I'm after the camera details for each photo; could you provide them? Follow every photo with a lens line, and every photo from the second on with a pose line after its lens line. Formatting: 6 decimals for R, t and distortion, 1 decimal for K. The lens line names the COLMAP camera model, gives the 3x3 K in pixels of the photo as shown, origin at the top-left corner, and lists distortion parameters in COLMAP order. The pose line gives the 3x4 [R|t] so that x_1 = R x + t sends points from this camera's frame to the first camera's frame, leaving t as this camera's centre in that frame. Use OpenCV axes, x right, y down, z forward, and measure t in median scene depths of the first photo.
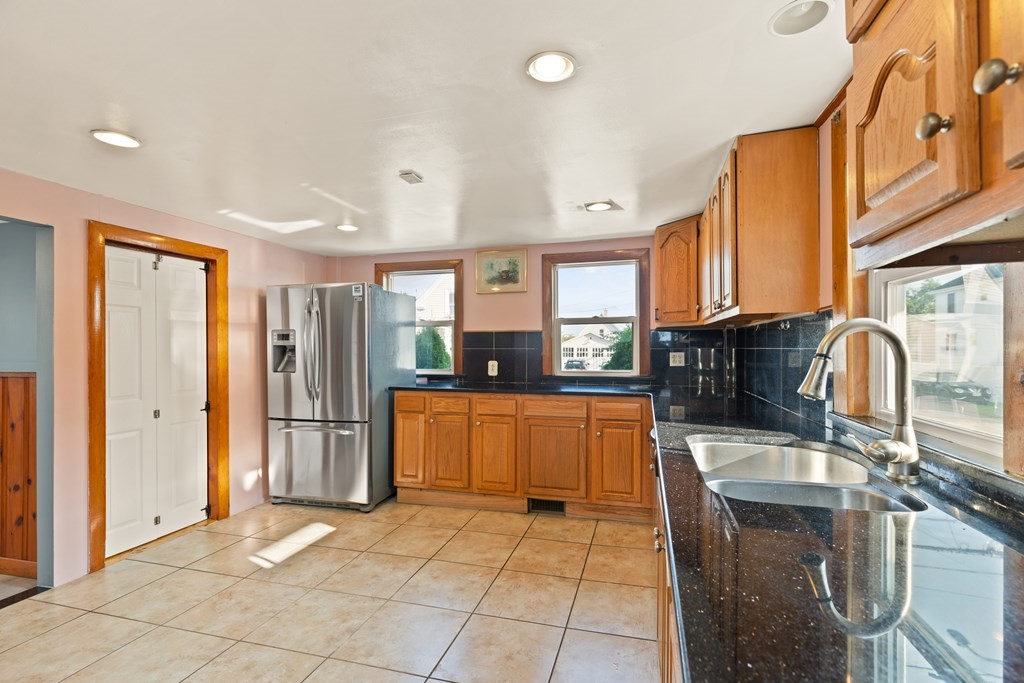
lens RADIAL K [[453.9, 0, 516.7], [0, 453.9, 349.8], [0, 0, 1]] dist [0.000344, -0.000009]
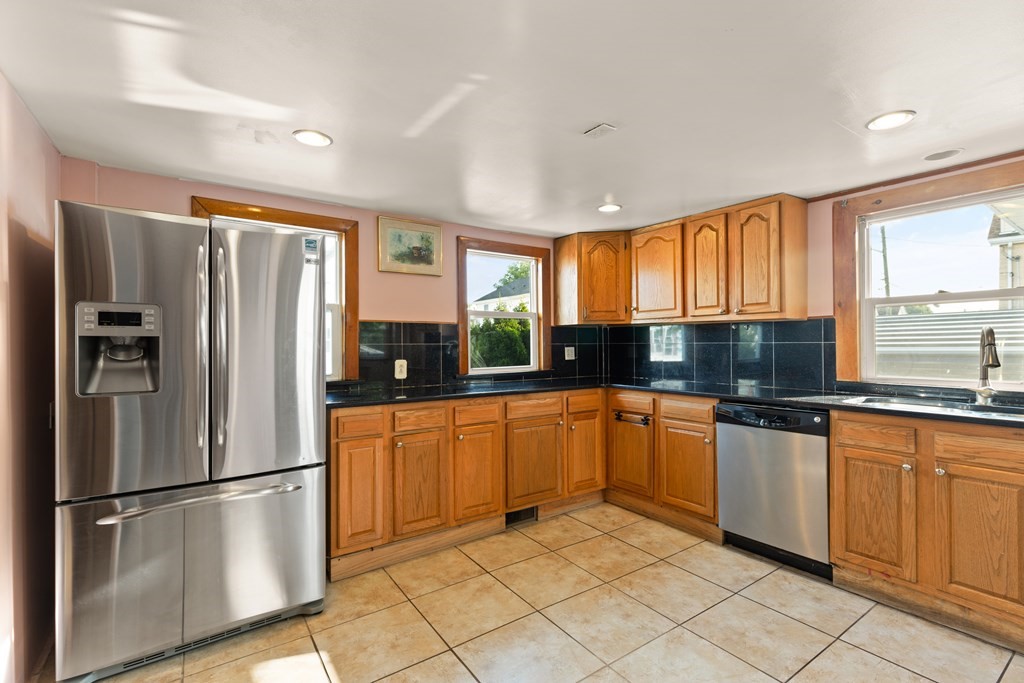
lens RADIAL K [[469.8, 0, 516.5], [0, 469.8, 343.2], [0, 0, 1]] dist [0.002412, -0.000178]
pose [[0.635657, 0.000994, 0.771971, -0.668168], [0.004919, 0.999974, -0.005338, 0.001797], [-0.771956, 0.007190, 0.635636, 0.403113]]
